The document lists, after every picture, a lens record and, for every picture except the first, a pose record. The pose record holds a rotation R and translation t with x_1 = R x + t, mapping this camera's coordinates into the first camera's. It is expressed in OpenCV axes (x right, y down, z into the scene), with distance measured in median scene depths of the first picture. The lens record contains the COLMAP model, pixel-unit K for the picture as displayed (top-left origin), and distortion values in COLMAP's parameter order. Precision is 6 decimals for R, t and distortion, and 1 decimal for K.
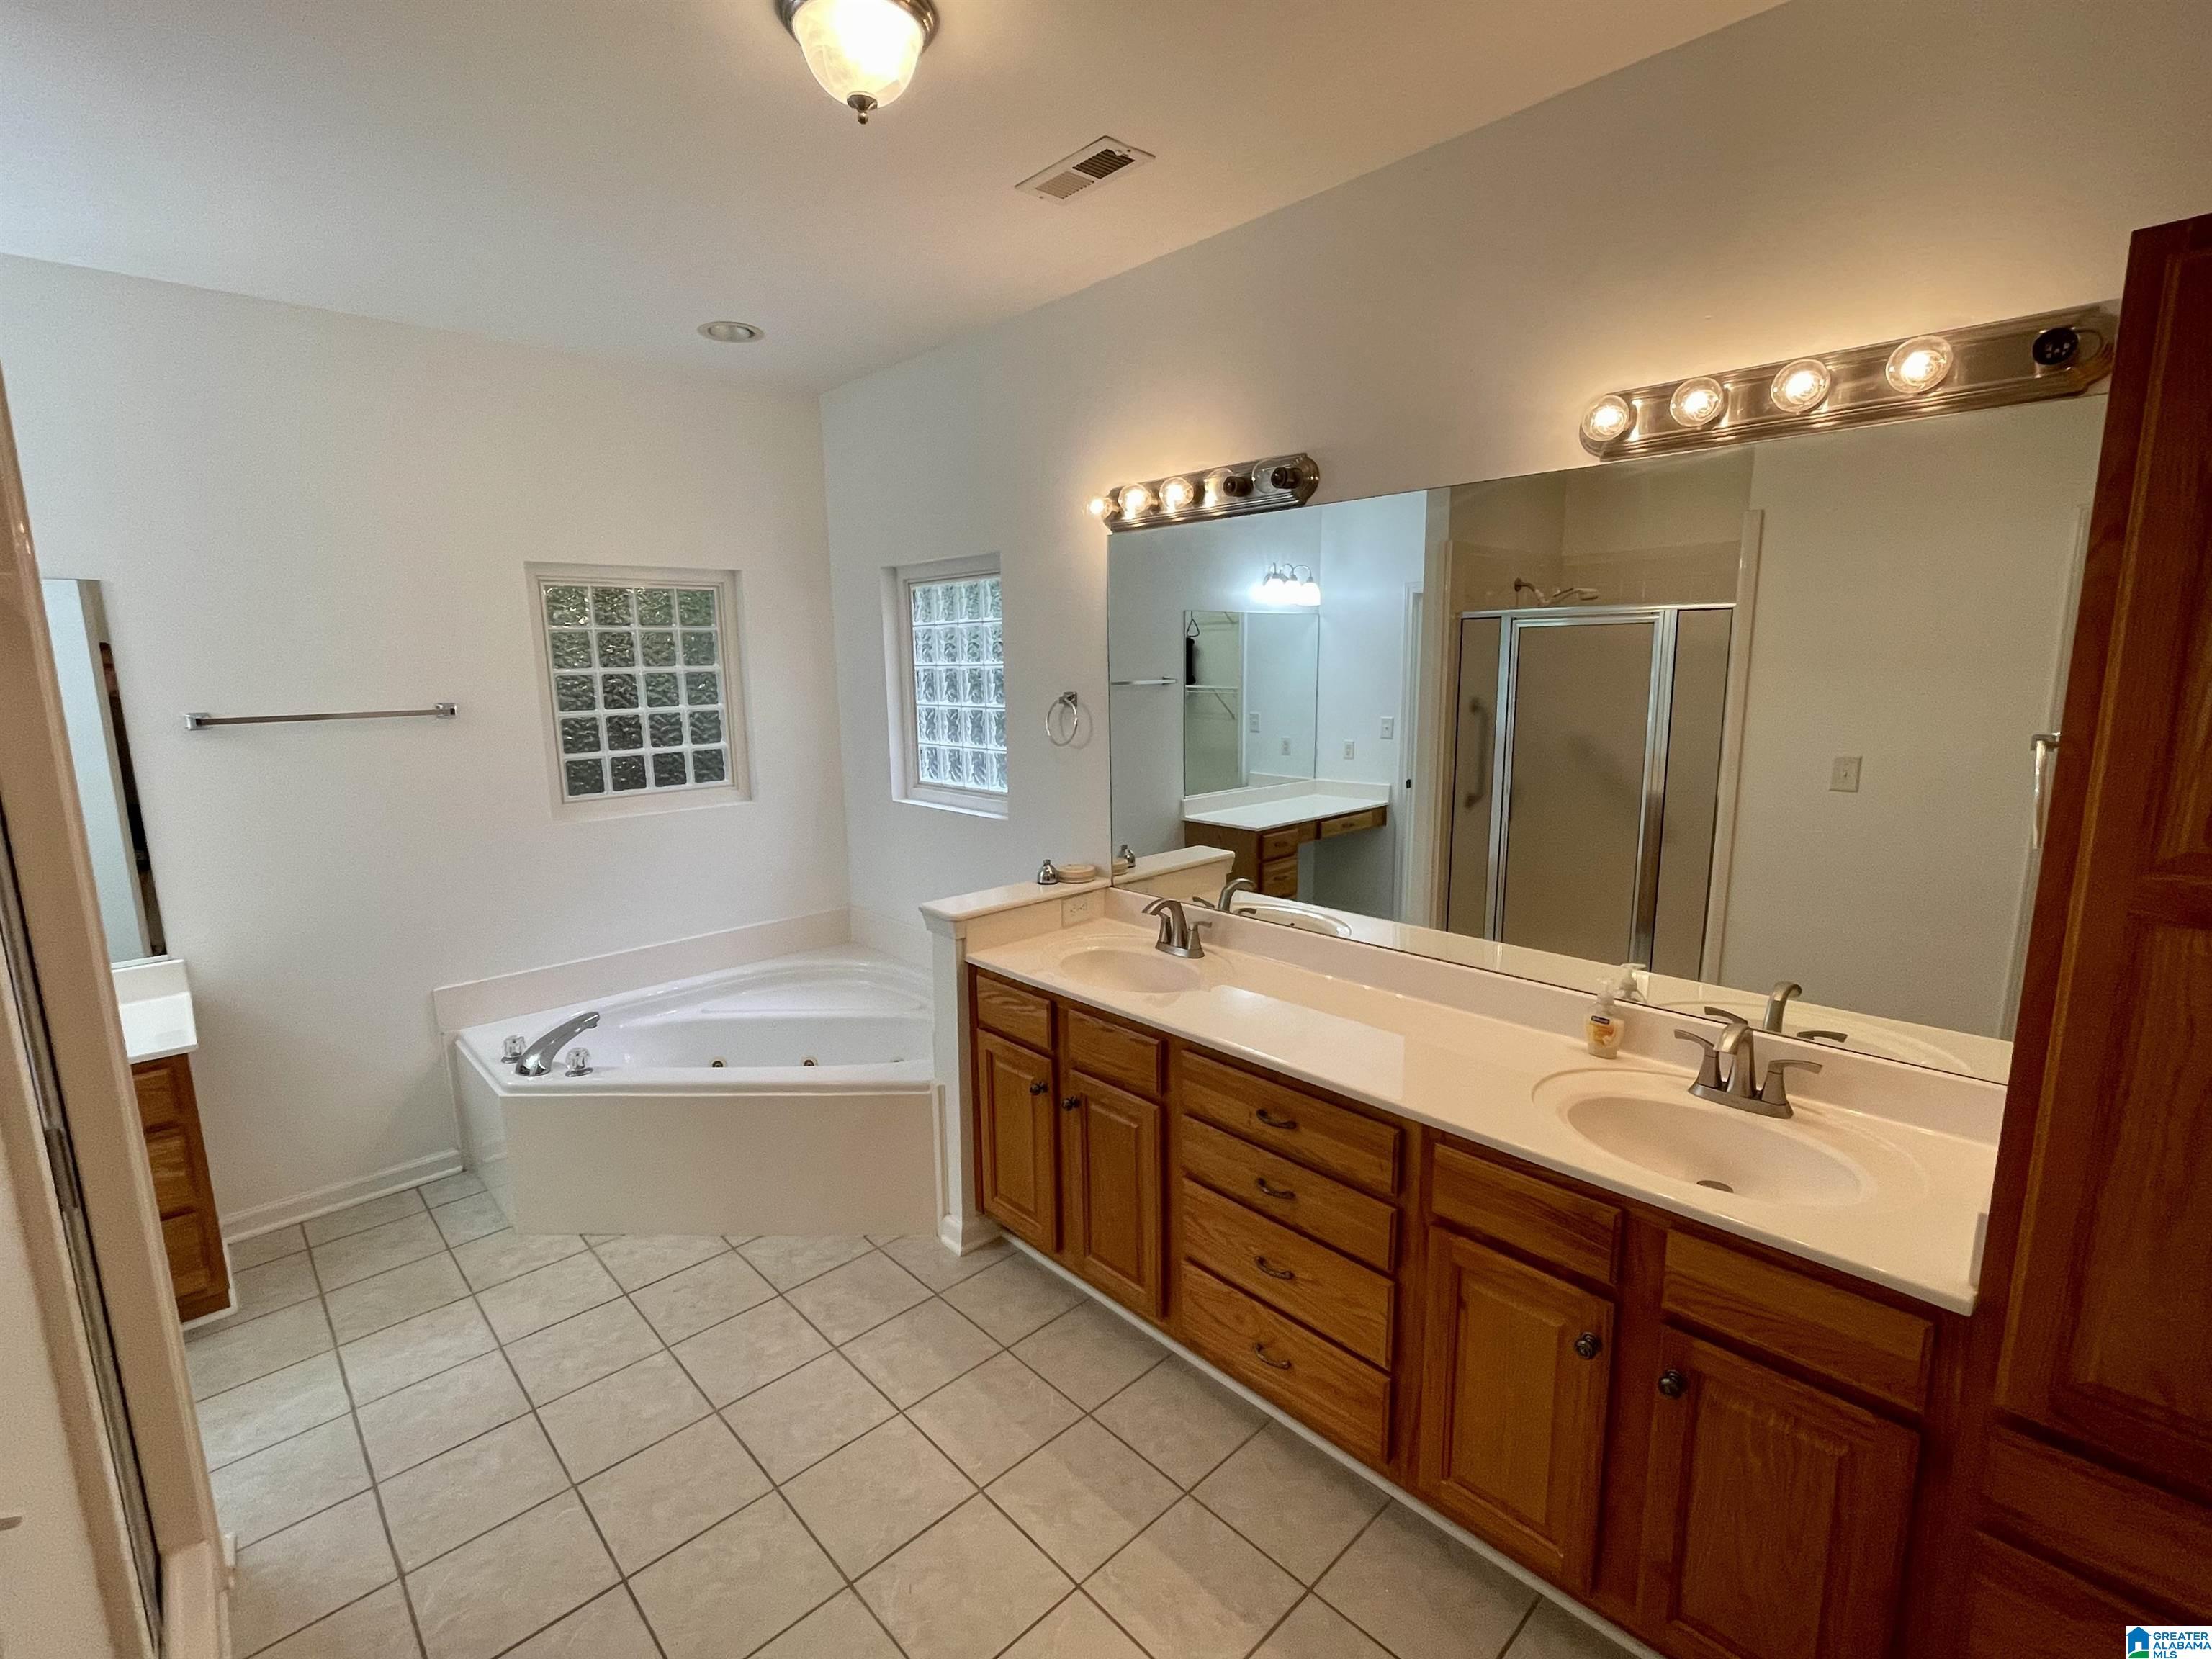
lens RADIAL K [[998.3, 0, 1106.0], [0, 998.3, 829.5], [0, 0, 1]] dist [-0.001284, -0.000276]
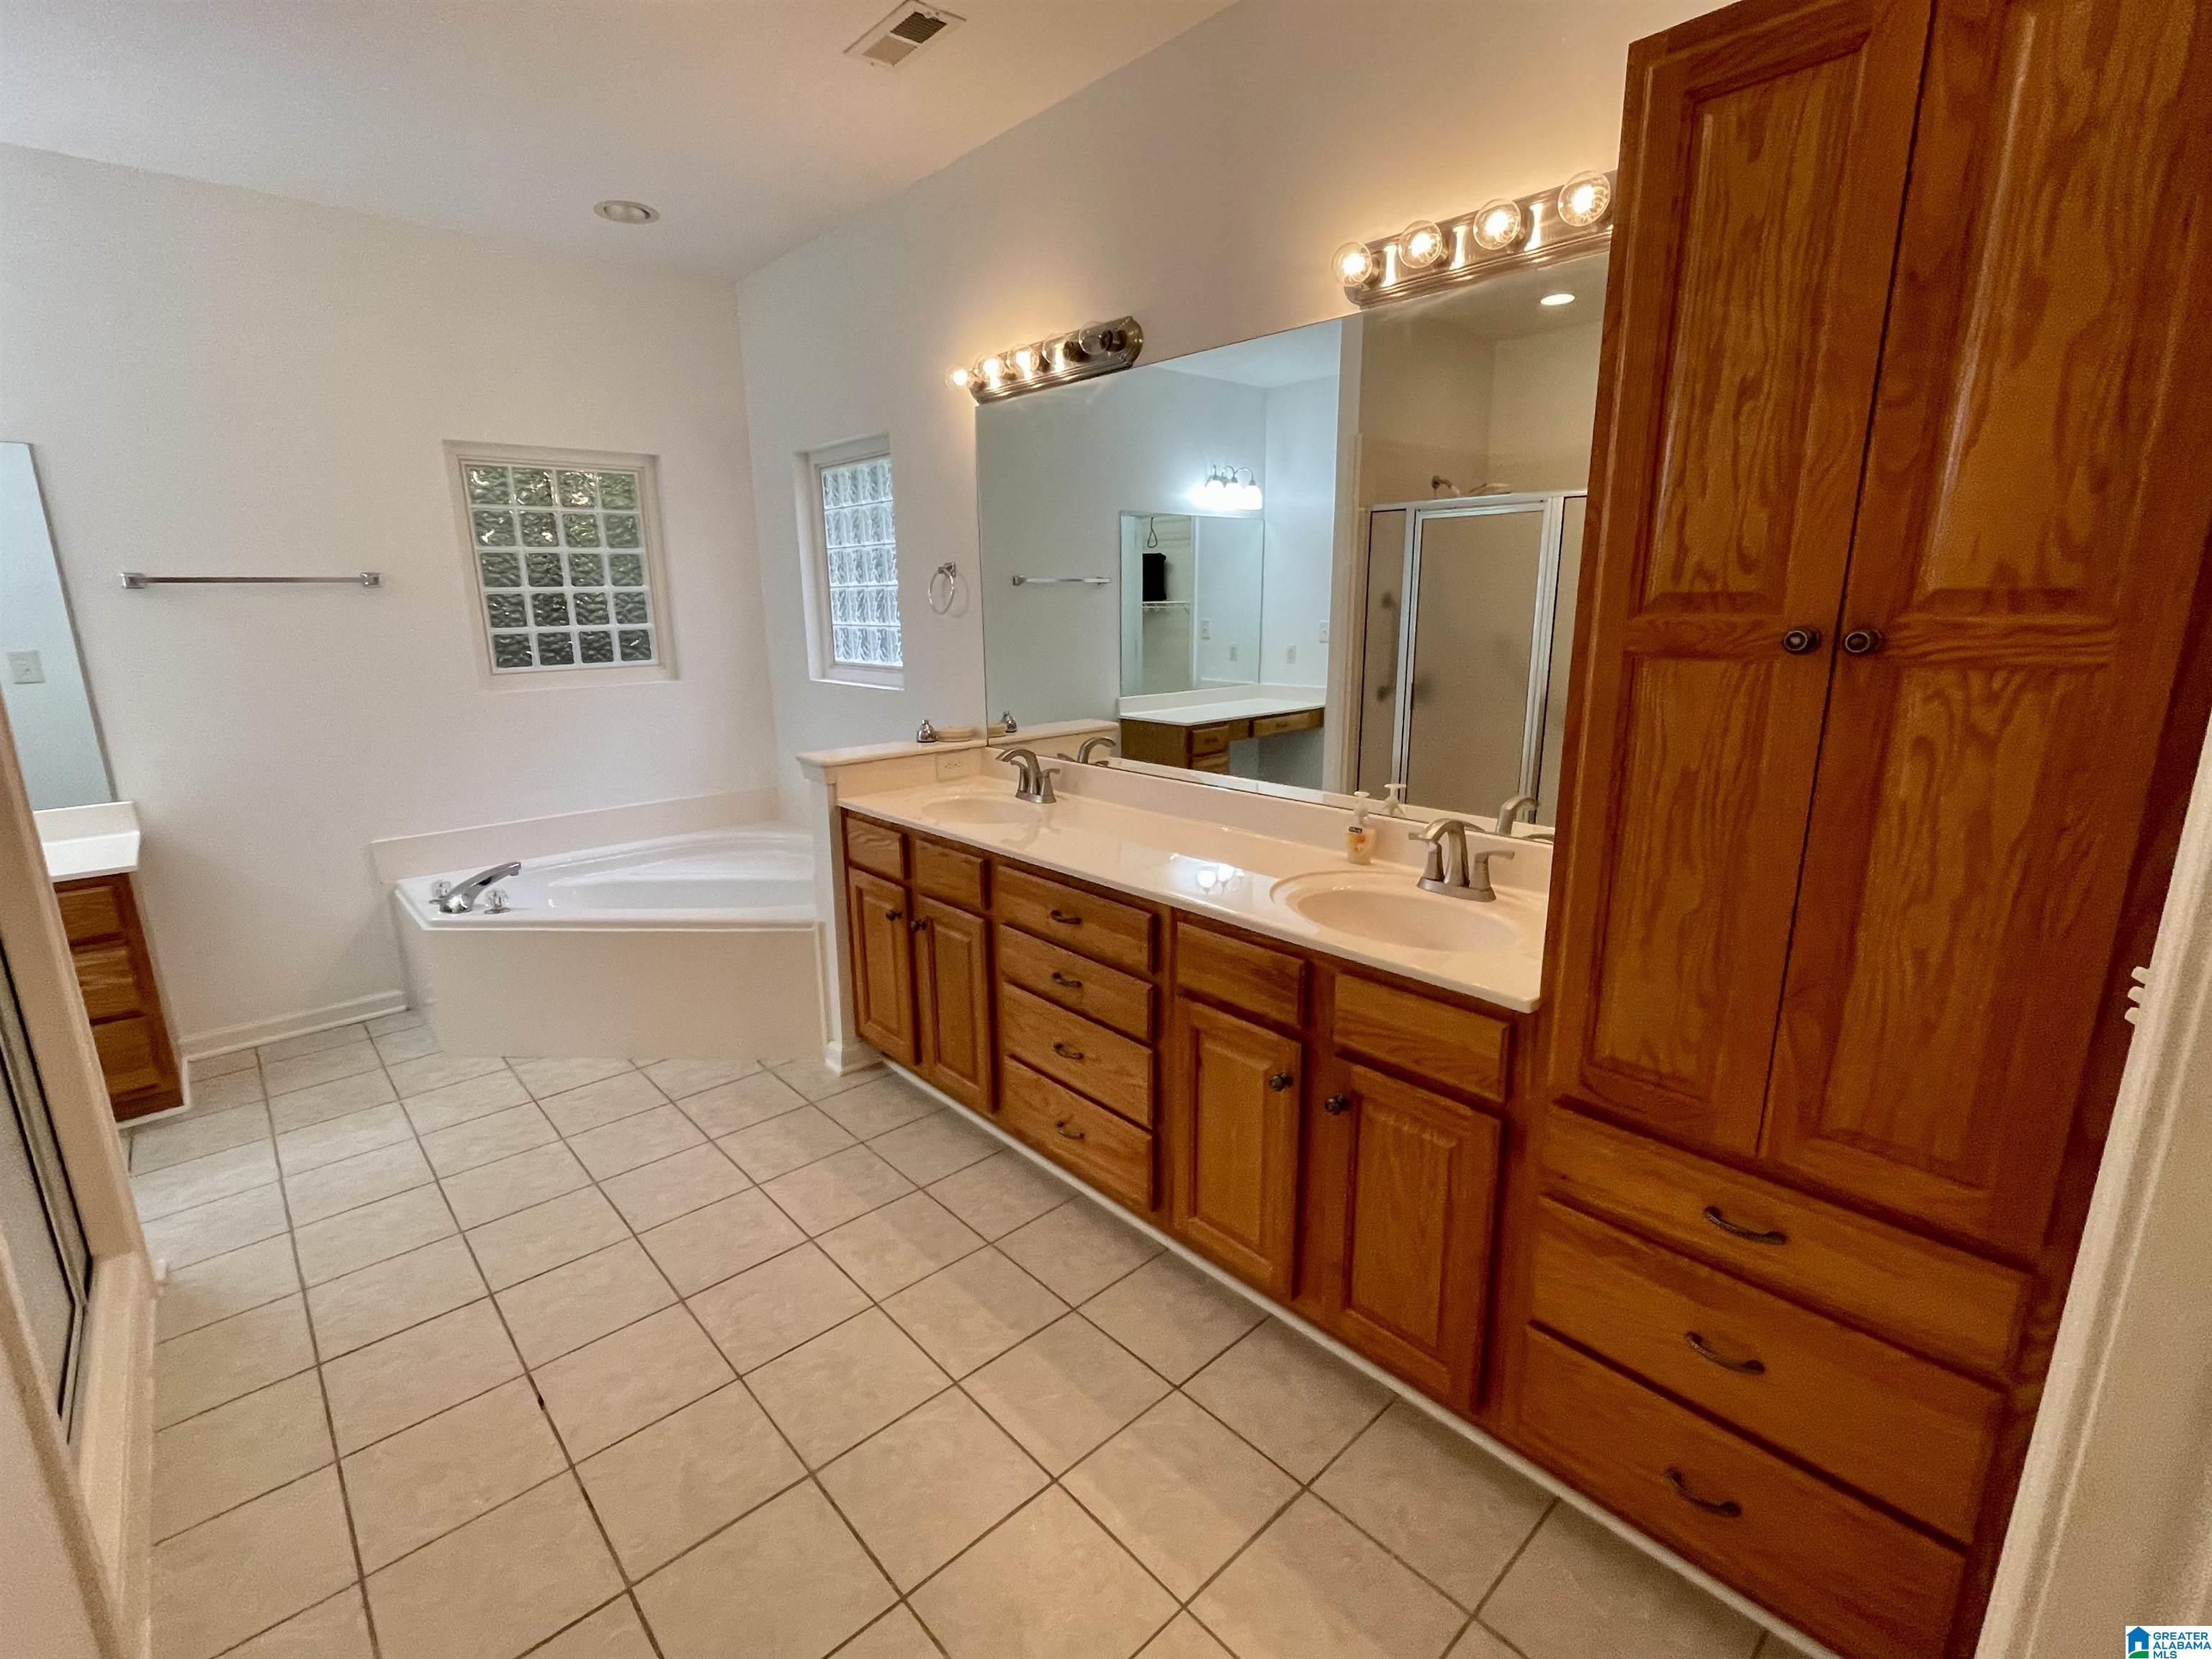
lens RADIAL K [[998.3, 0, 1106.0], [0, 998.3, 829.5], [0, 0, 1]] dist [-0.001284, -0.000276]
pose [[0.999837, 0.007965, -0.016220, 0.183207], [-0.006958, 0.998100, 0.061213, 0.096806], [0.016677, -0.061090, 0.997993, -0.087870]]
